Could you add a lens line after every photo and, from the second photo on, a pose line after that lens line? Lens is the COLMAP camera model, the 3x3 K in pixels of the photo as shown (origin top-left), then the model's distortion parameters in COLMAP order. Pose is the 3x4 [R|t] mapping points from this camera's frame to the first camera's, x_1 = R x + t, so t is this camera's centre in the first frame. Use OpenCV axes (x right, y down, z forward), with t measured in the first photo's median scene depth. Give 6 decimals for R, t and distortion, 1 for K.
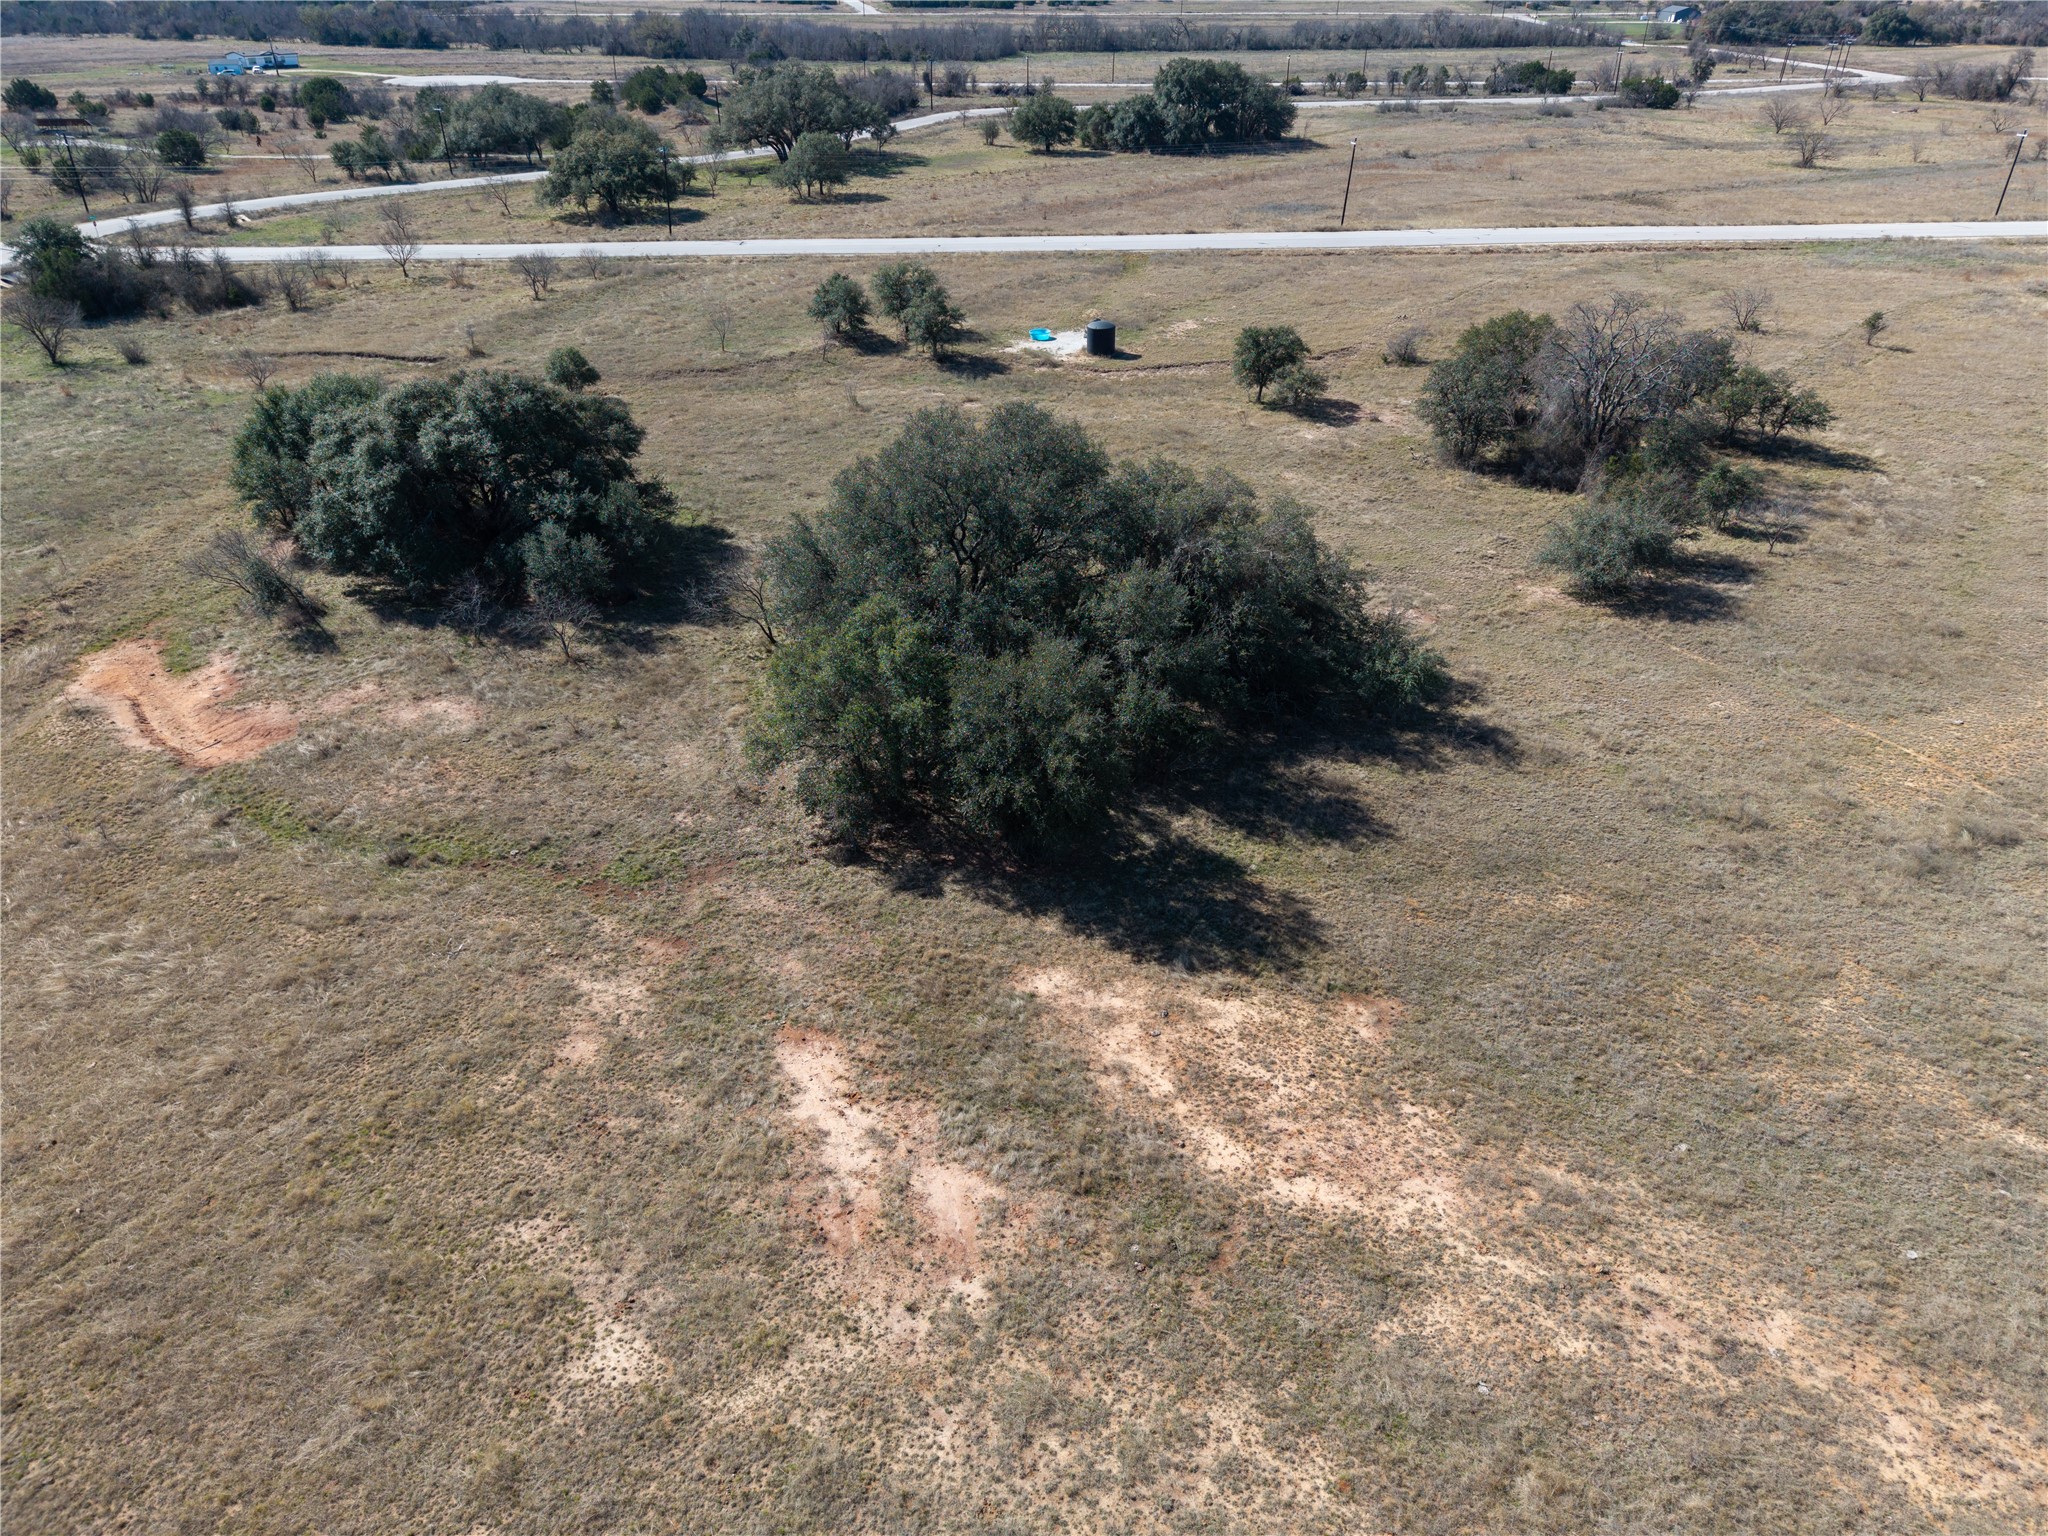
lens RADIAL K [[1354.9, 0, 1024.0], [0, 1354.9, 768.0], [0, 0, 1]] dist [0.038124, -0.026093]
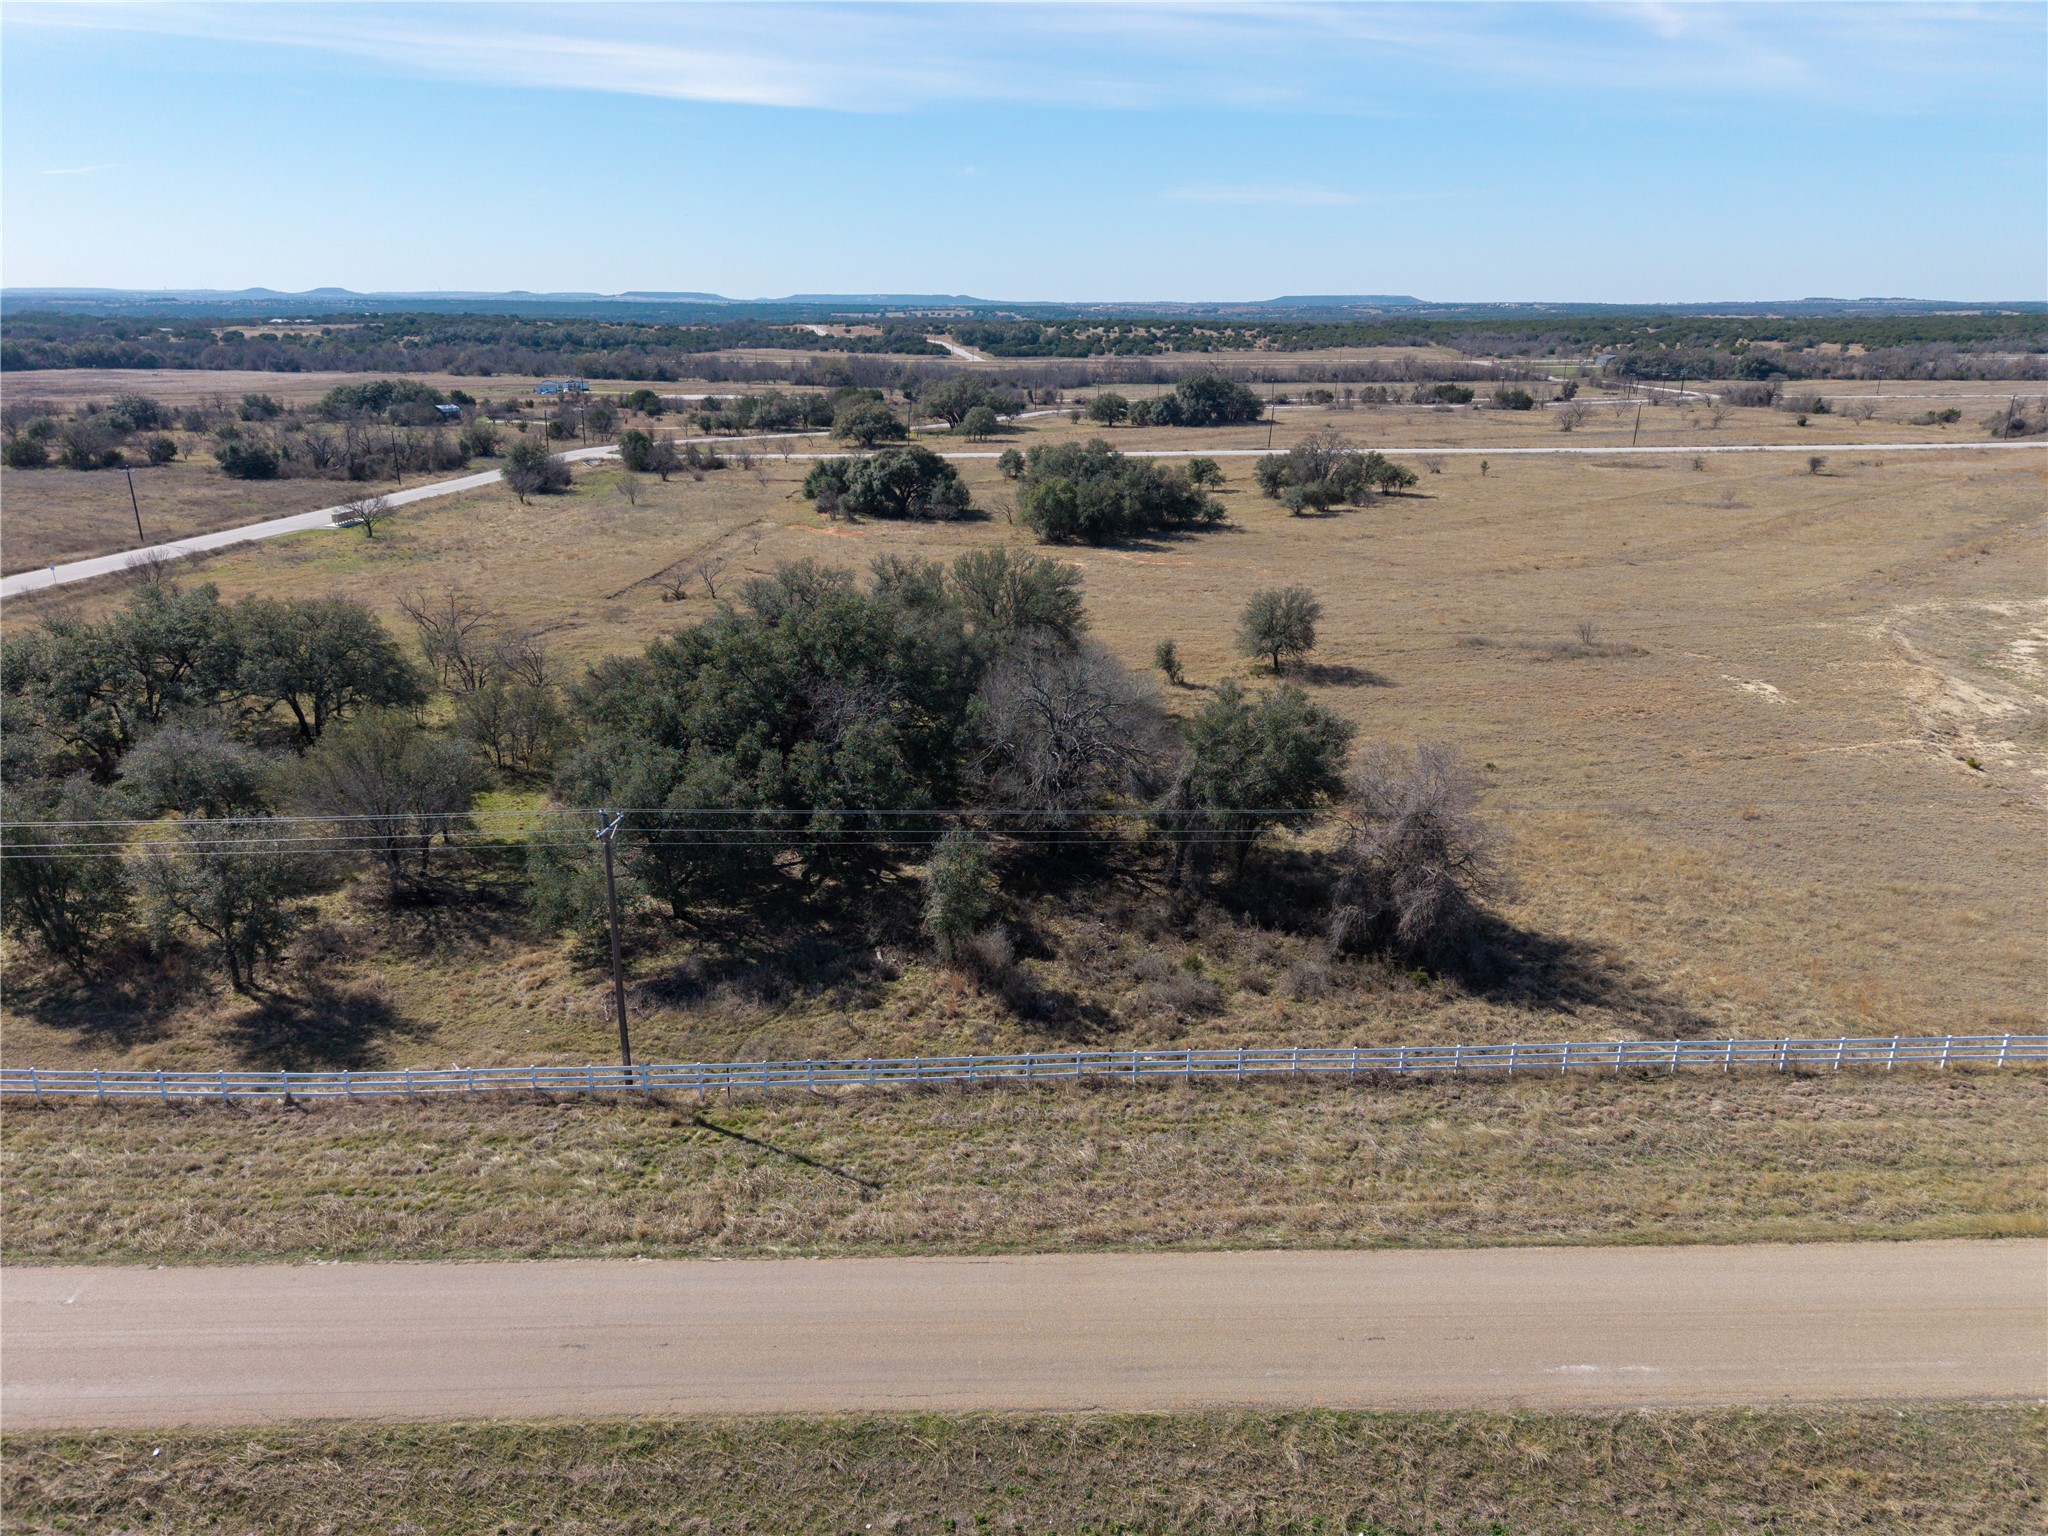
lens RADIAL K [[1354.9, 0, 1024.0], [0, 1354.9, 768.0], [0, 0, 1]] dist [0.038124, -0.026093]
pose [[0.998739, 0.015006, -0.047916, -0.001893], [-0.025041, 0.976009, -0.216284, 0.297300], [0.043520, 0.217211, 0.975154, -0.493428]]
